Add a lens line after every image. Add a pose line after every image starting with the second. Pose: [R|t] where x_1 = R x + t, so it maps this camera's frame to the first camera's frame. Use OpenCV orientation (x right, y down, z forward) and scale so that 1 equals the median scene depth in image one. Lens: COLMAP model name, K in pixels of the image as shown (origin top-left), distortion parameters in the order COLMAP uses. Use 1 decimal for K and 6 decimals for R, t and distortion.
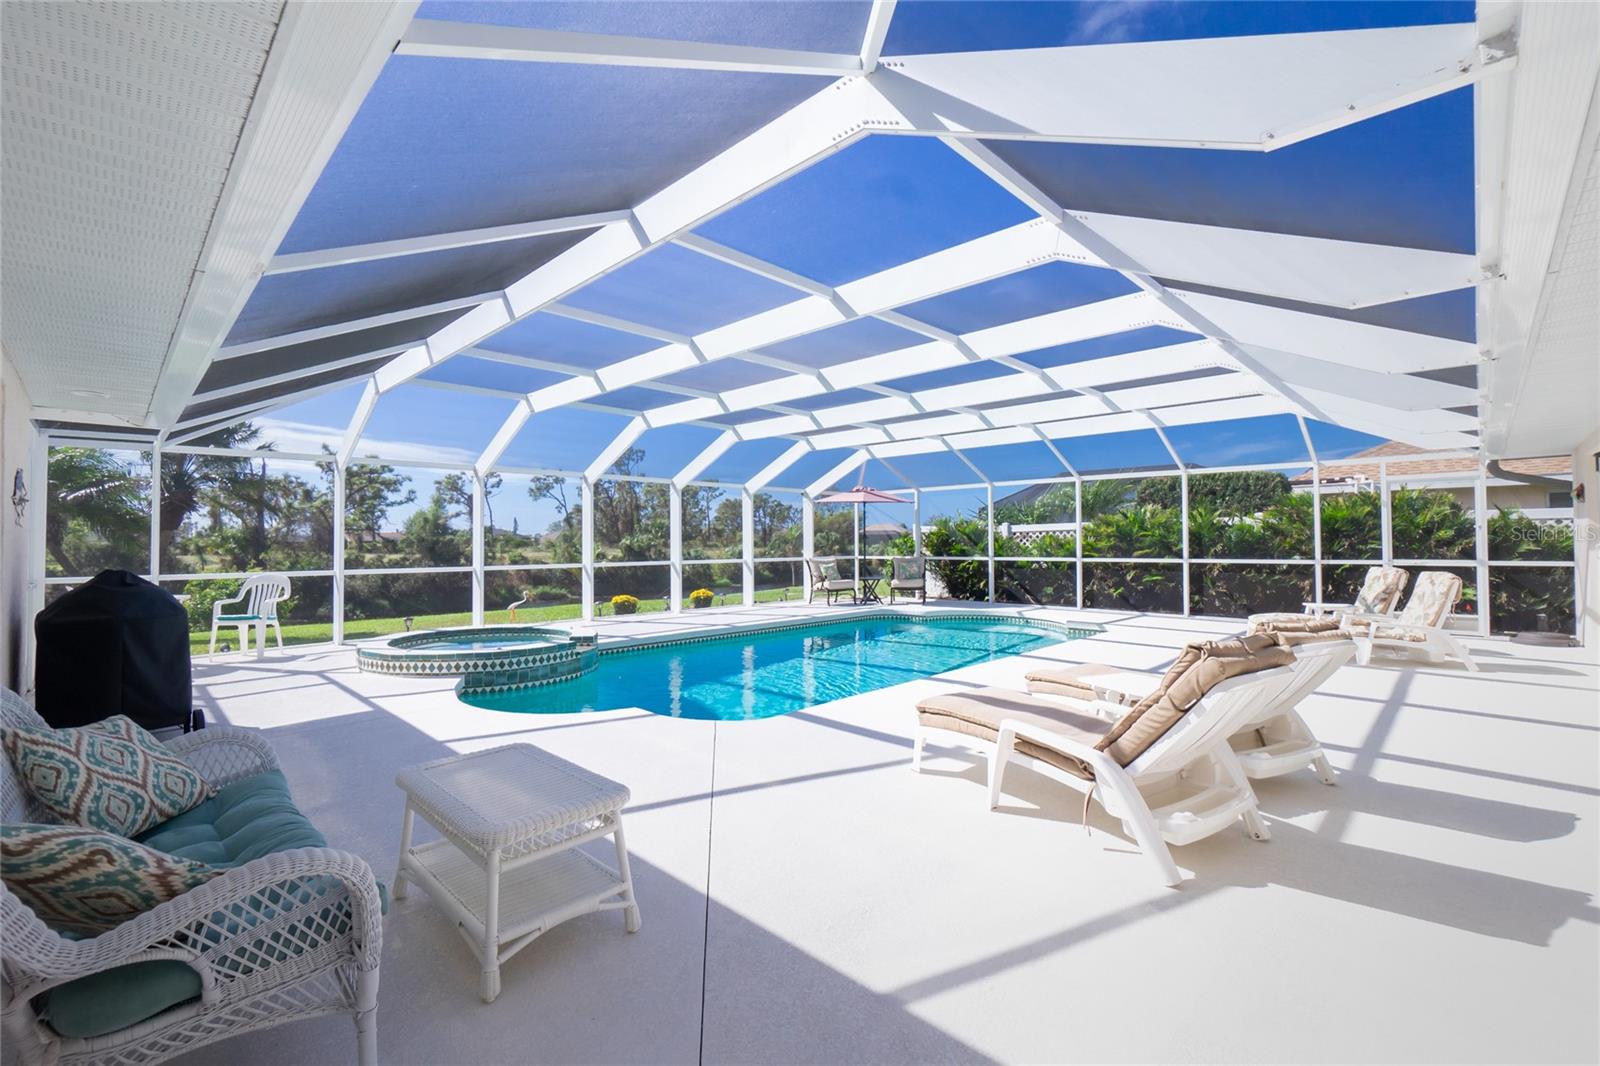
lens RADIAL K [[1037.5, 0, 829.9], [0, 1037.5, 531.2], [0, 0, 1]] dist [0.051323, -0.001436]
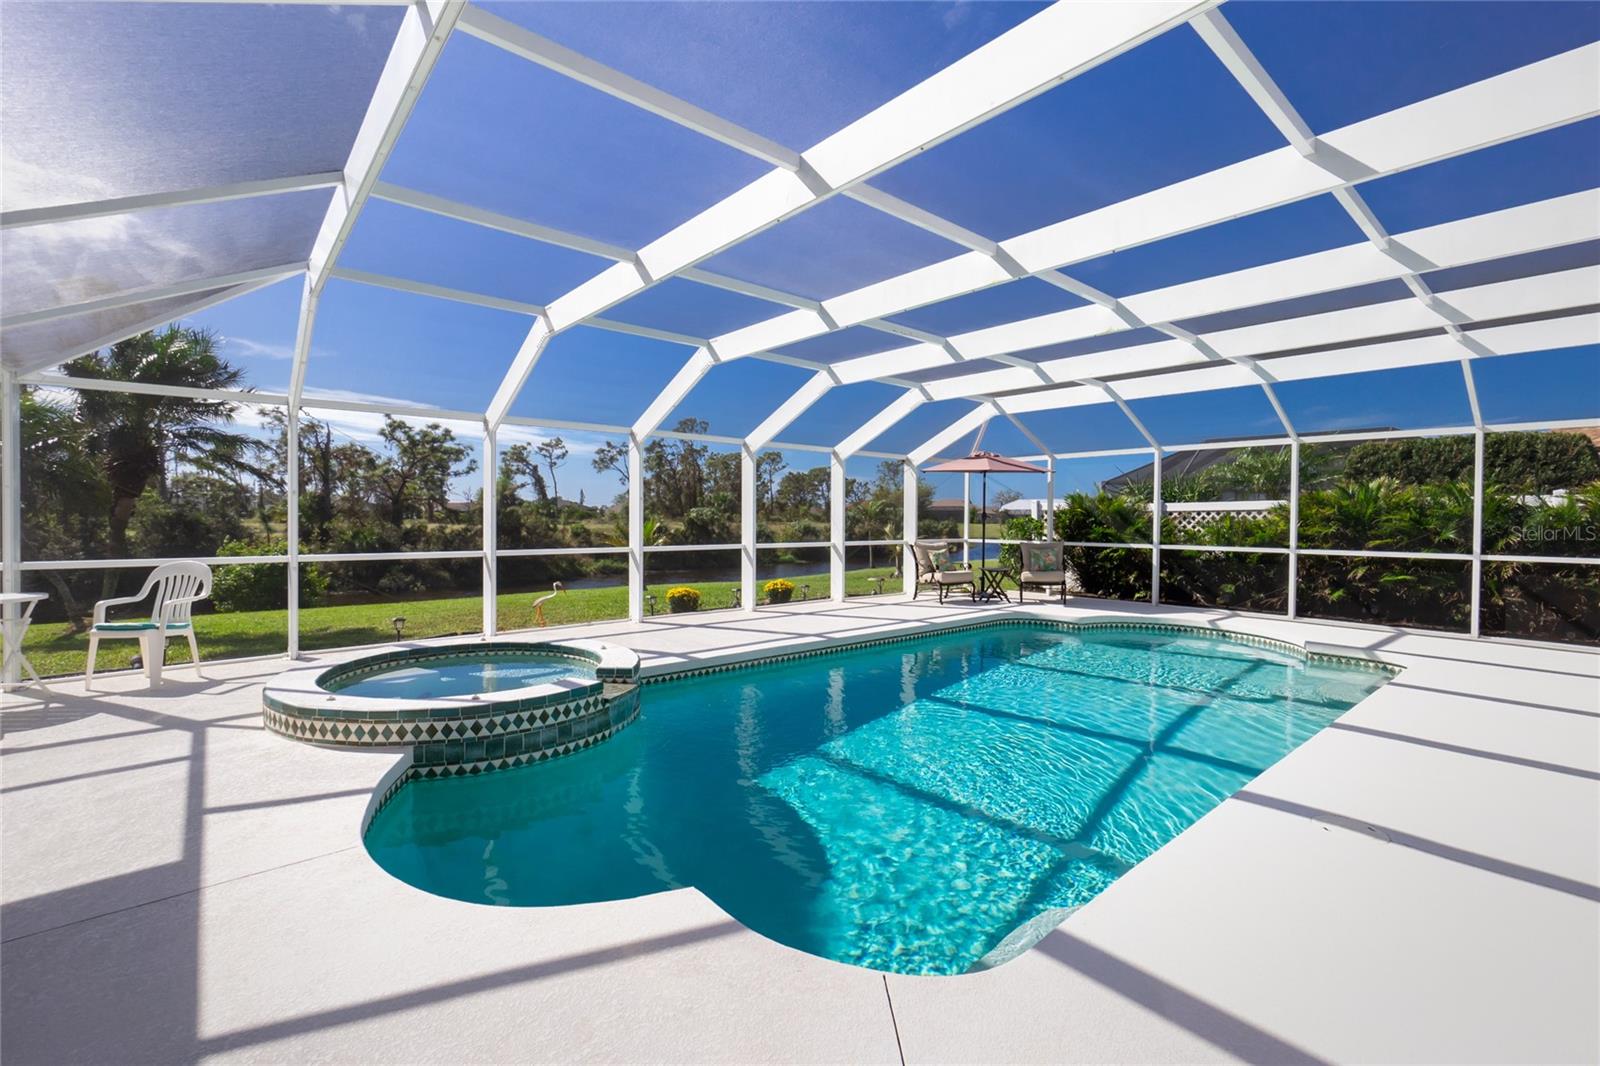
lens RADIAL K [[1037.5, 0, 829.9], [0, 1037.5, 531.2], [0, 0, 1]] dist [0.051323, -0.001436]
pose [[0.998215, 0.012585, -0.058378, -0.040666], [-0.011146, 0.999628, 0.024911, -0.001587], [0.058669, -0.024216, 0.997984, 0.218843]]
